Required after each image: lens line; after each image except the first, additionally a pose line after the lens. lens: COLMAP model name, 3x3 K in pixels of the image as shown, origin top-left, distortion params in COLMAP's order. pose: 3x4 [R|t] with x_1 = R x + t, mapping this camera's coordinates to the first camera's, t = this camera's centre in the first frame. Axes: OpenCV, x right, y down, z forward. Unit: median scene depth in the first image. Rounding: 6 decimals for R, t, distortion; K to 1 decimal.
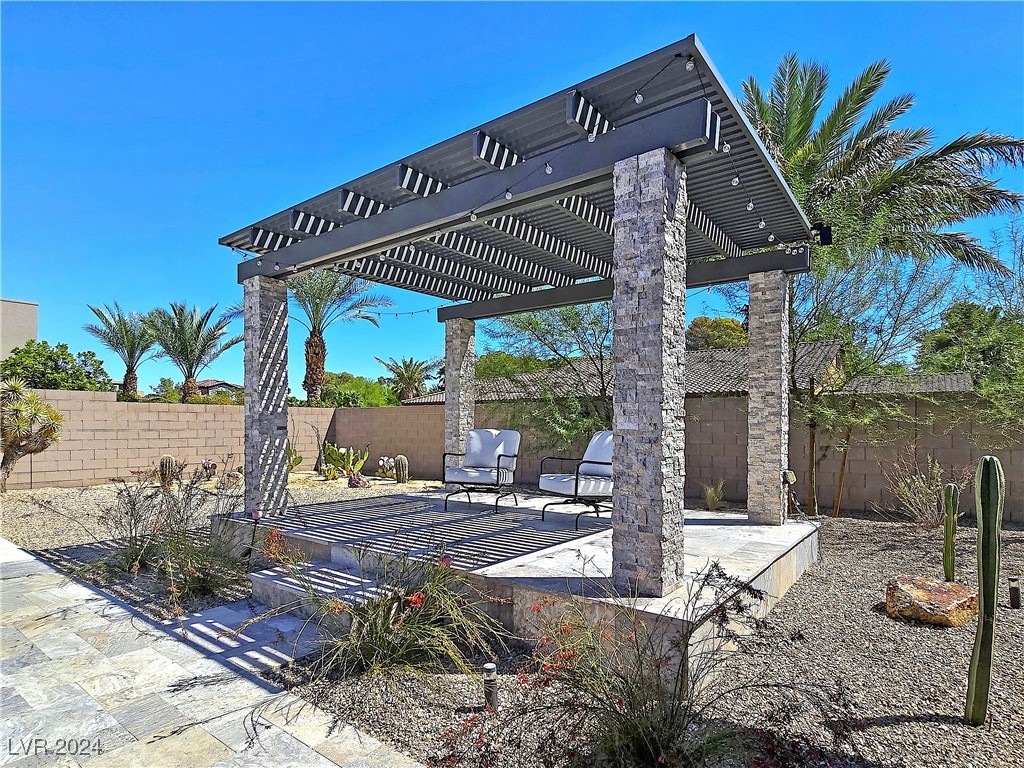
lens RADIAL K [[554.2, 0, 509.4], [0, 554.2, 421.2], [0, 0, 1]] dist [-0.019768, -0.000730]
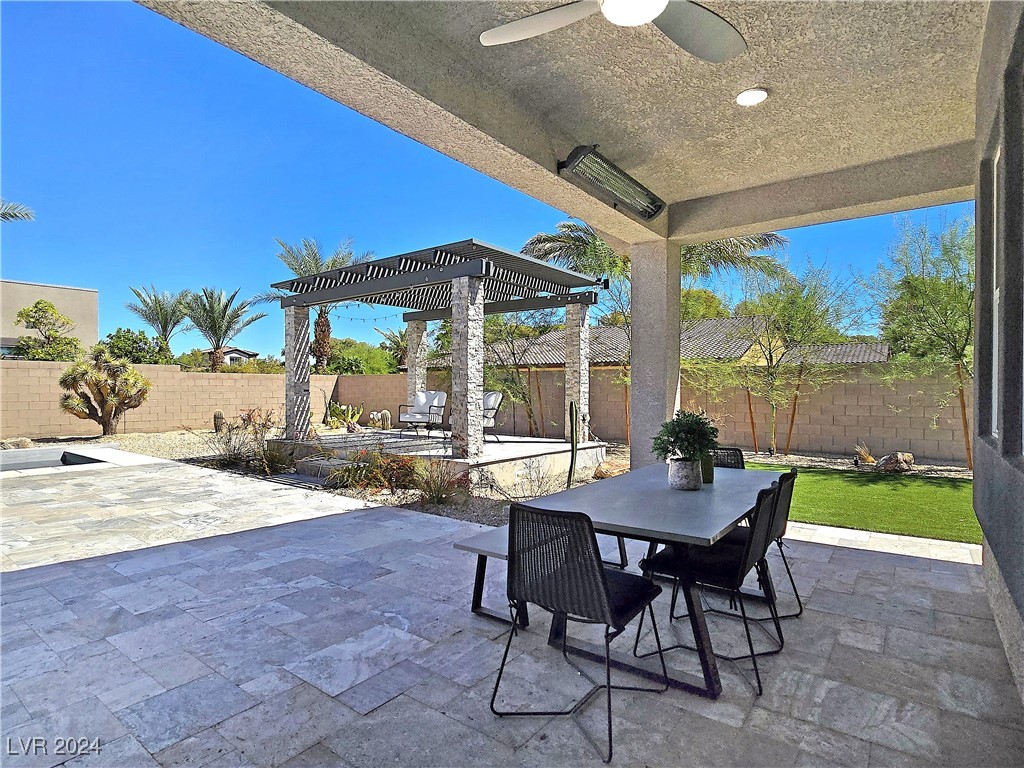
lens RADIAL K [[554.2, 0, 510.9], [0, 554.2, 385.5], [0, 0, 1]] dist [-0.019768, -0.000730]
pose [[0.999985, -0.001500, -0.005274, 0.128113], [0.001516, 0.999995, 0.002943, -0.003984], [0.005269, -0.002951, 0.999982, -0.390299]]
